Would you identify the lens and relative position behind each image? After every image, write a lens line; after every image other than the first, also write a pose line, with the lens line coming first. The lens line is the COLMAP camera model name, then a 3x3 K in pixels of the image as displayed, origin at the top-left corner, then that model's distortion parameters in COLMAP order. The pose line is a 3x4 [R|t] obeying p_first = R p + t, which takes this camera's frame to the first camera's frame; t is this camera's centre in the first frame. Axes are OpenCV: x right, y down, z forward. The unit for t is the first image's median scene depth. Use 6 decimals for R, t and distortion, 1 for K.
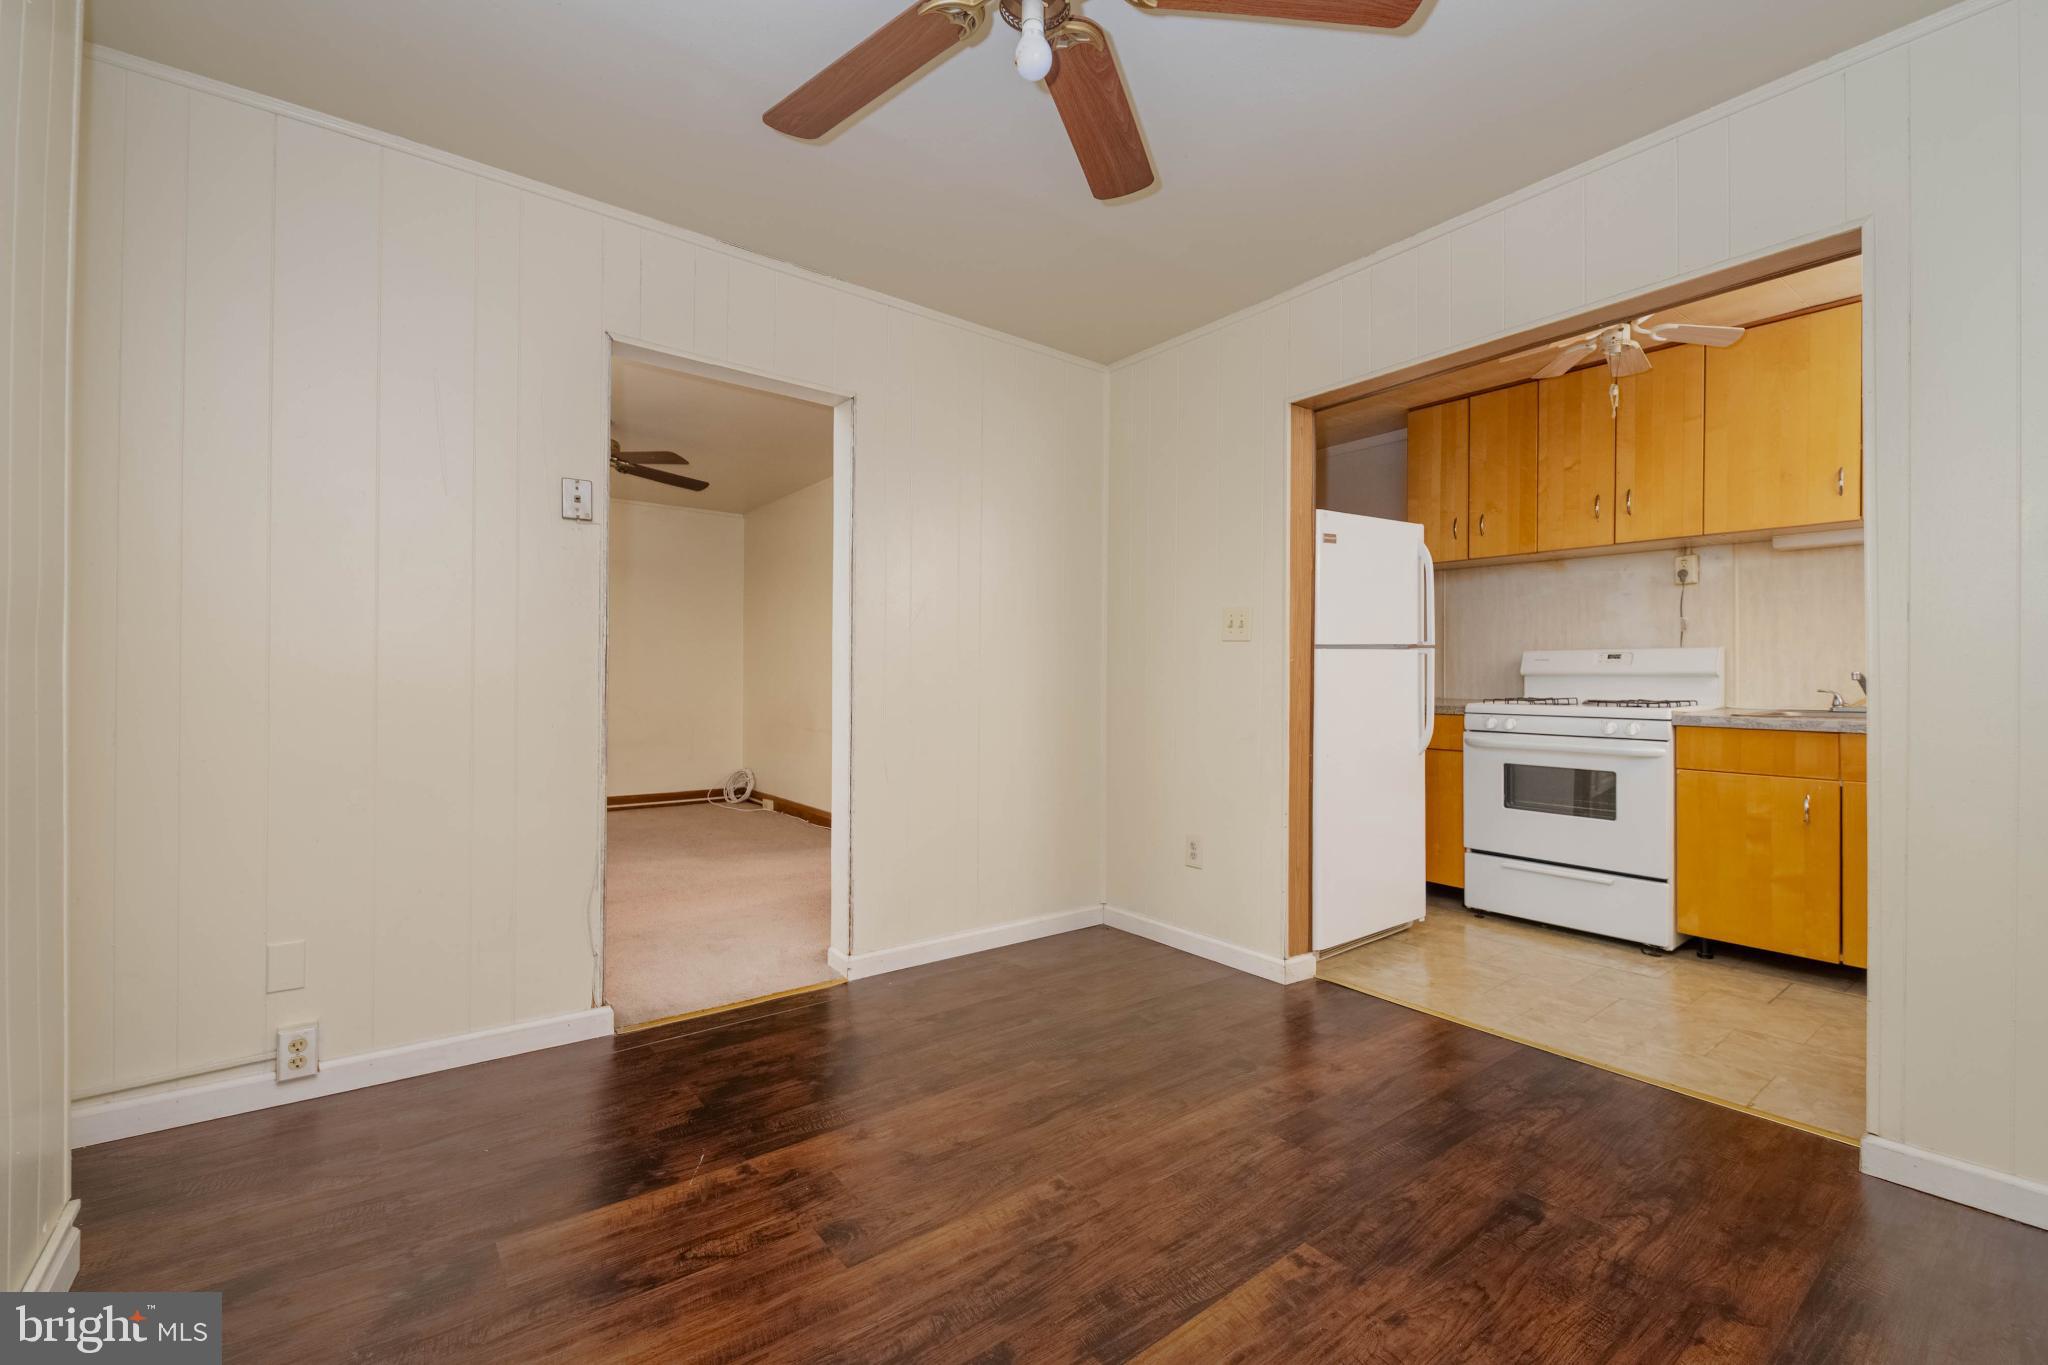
lens RADIAL K [[871.0, 0, 1035.4], [0, 871.0, 685.9], [0, 0, 1]] dist [-0.001163, -0.000165]
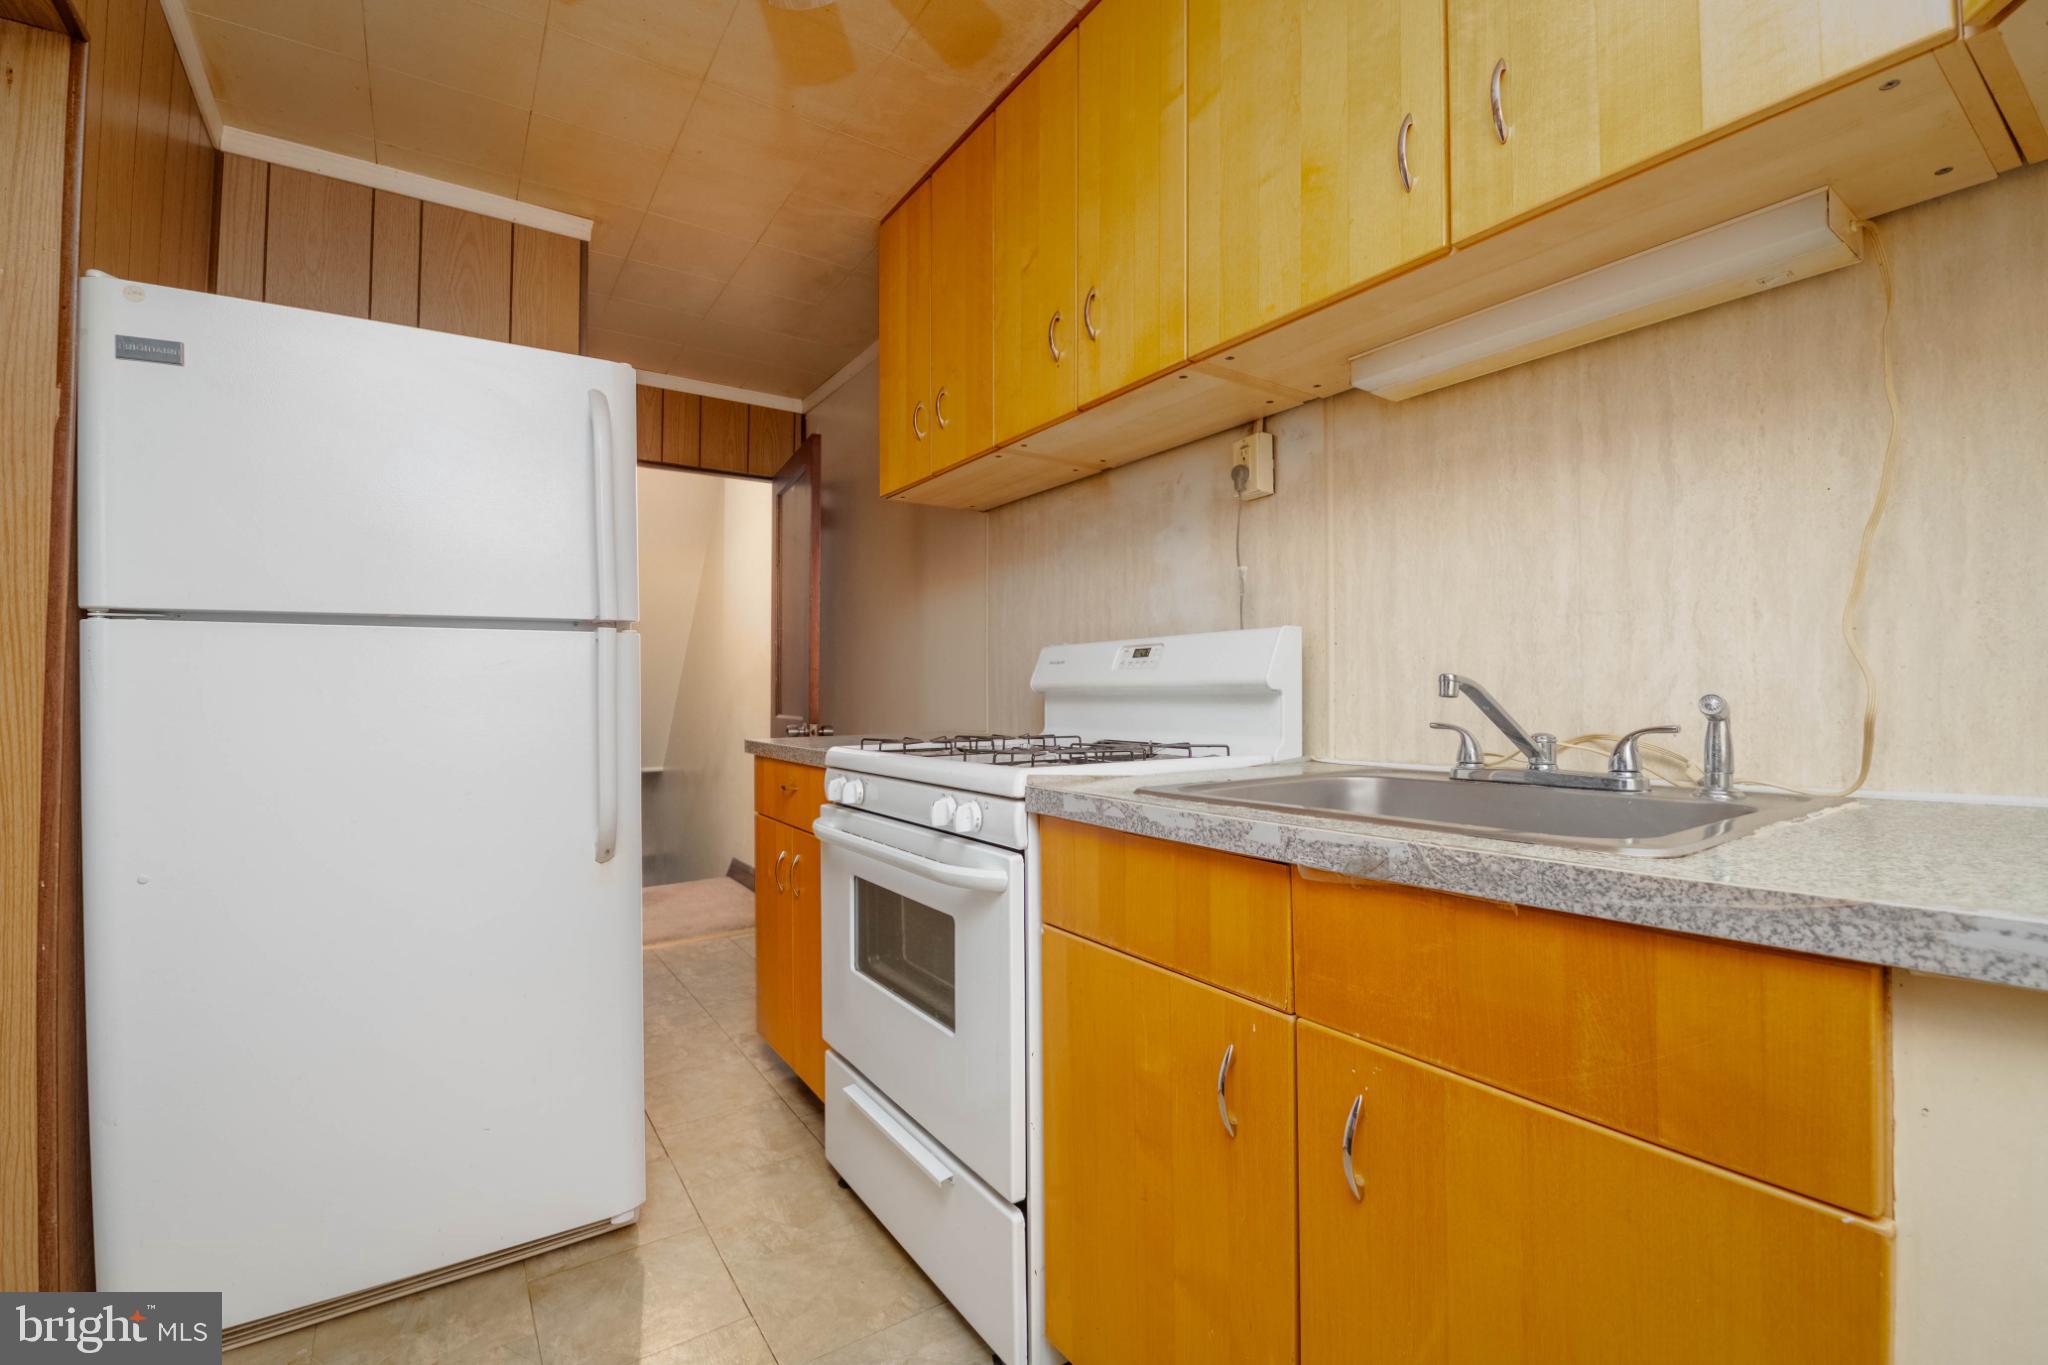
lens RADIAL K [[879.9, 0, 1035.1], [0, 879.9, 685.3], [0, 0, 1]] dist [-0.004244, -0.007456]
pose [[0.998266, 0.002436, -0.058822, 0.789548], [-0.004199, 0.999545, -0.029875, -0.000337], [0.058722, 0.030070, 0.997821, 0.625226]]
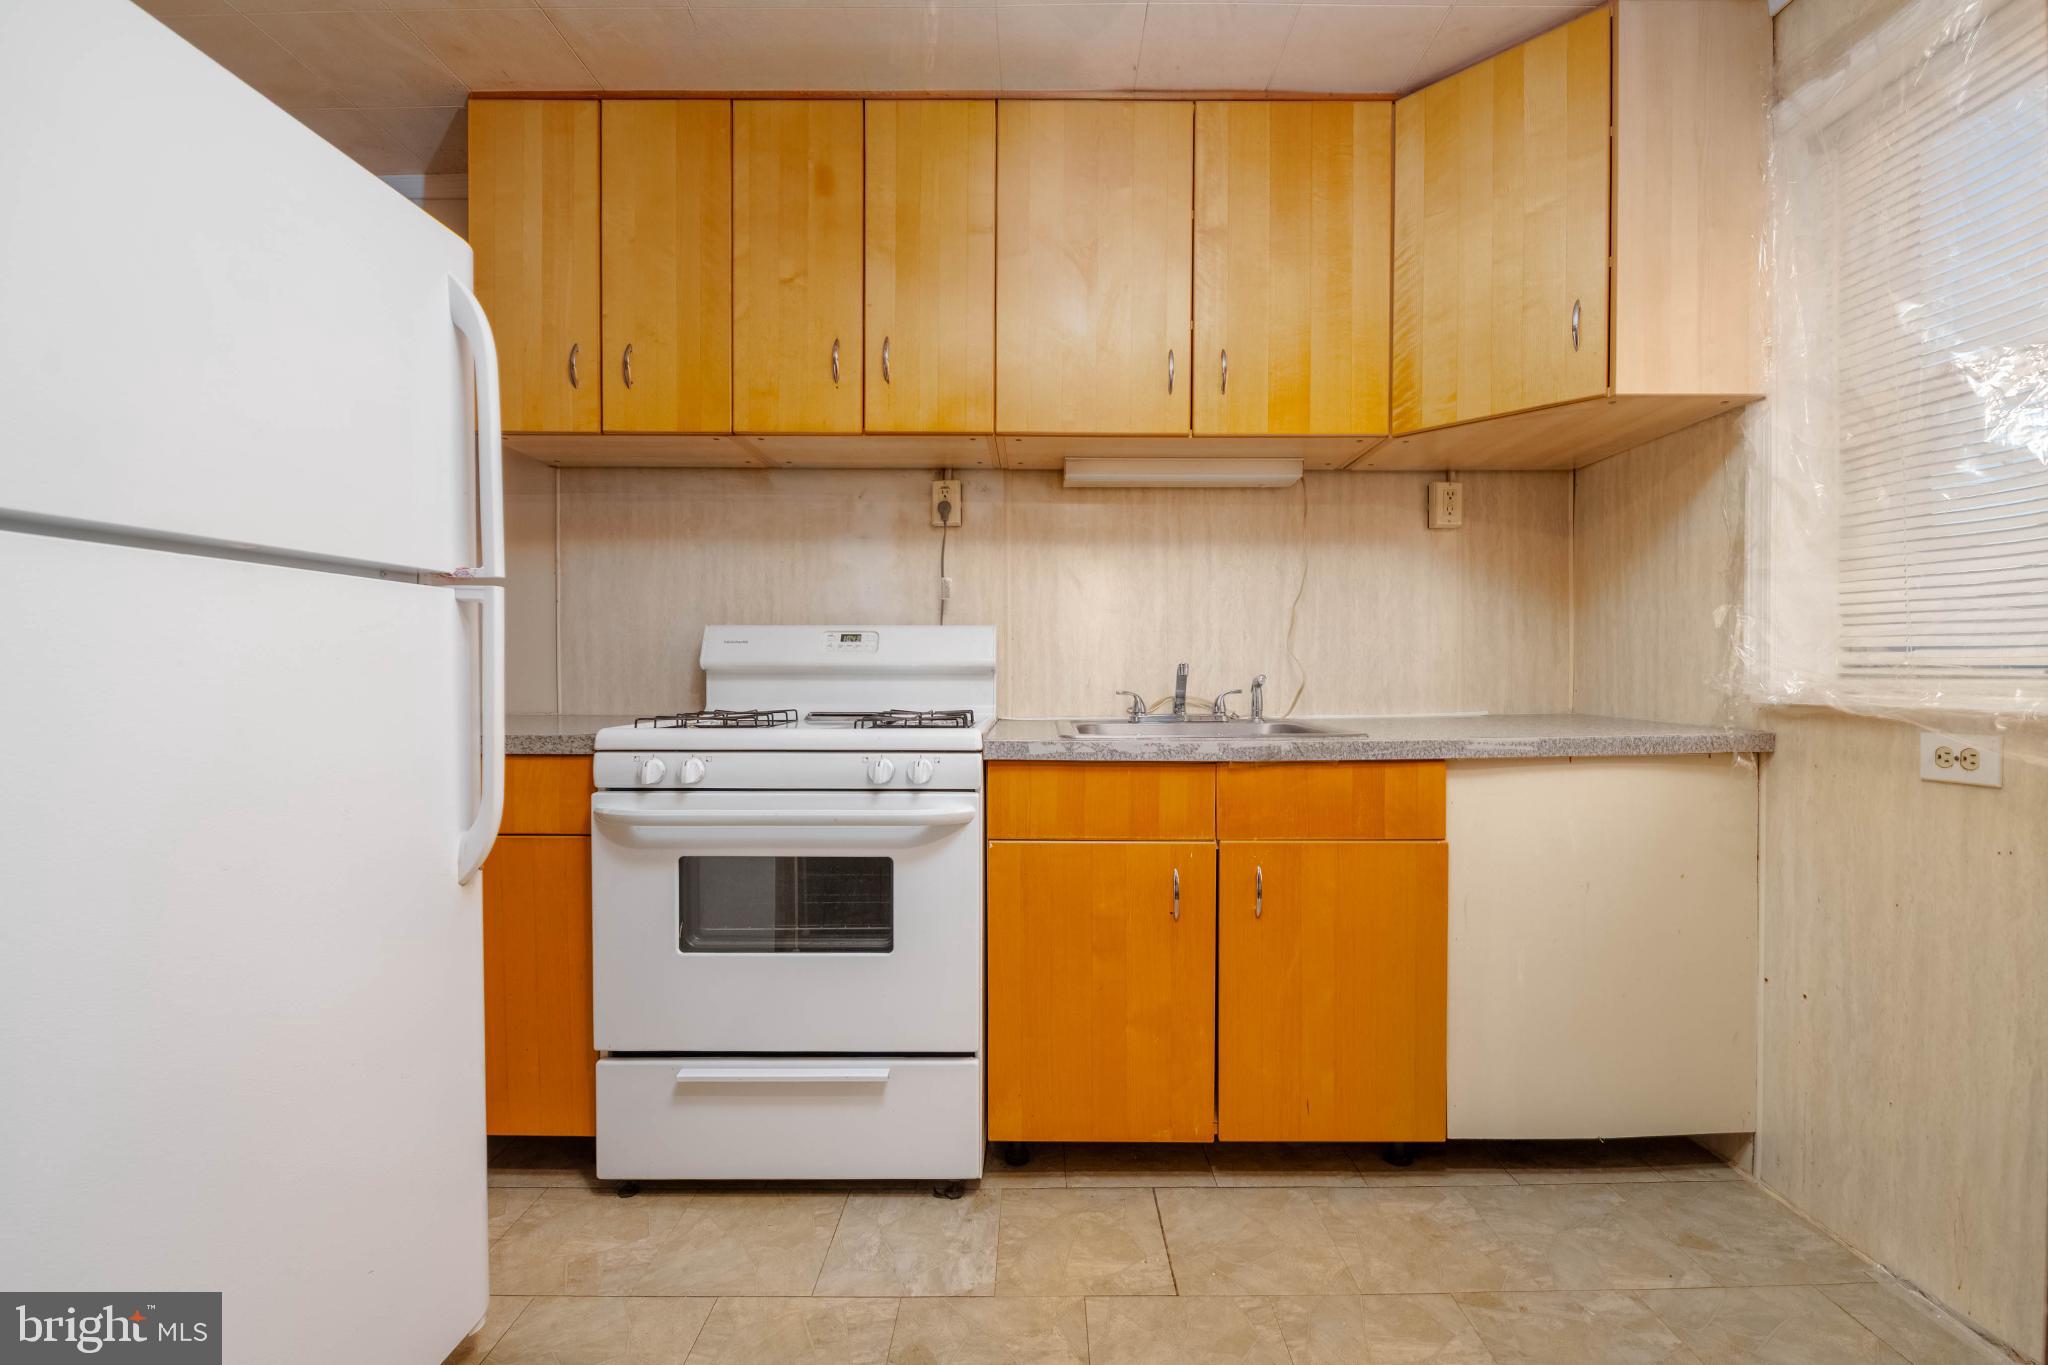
lens RADIAL K [[871.0, 0, 1035.4], [0, 871.0, 685.9], [0, 0, 1]] dist [-0.001163, -0.000165]
pose [[0.610669, -0.003045, 0.791880, 0.343577], [0.008207, 0.999963, -0.002483, 0.001550], [-0.791843, 0.008016, 0.610672, 0.676607]]
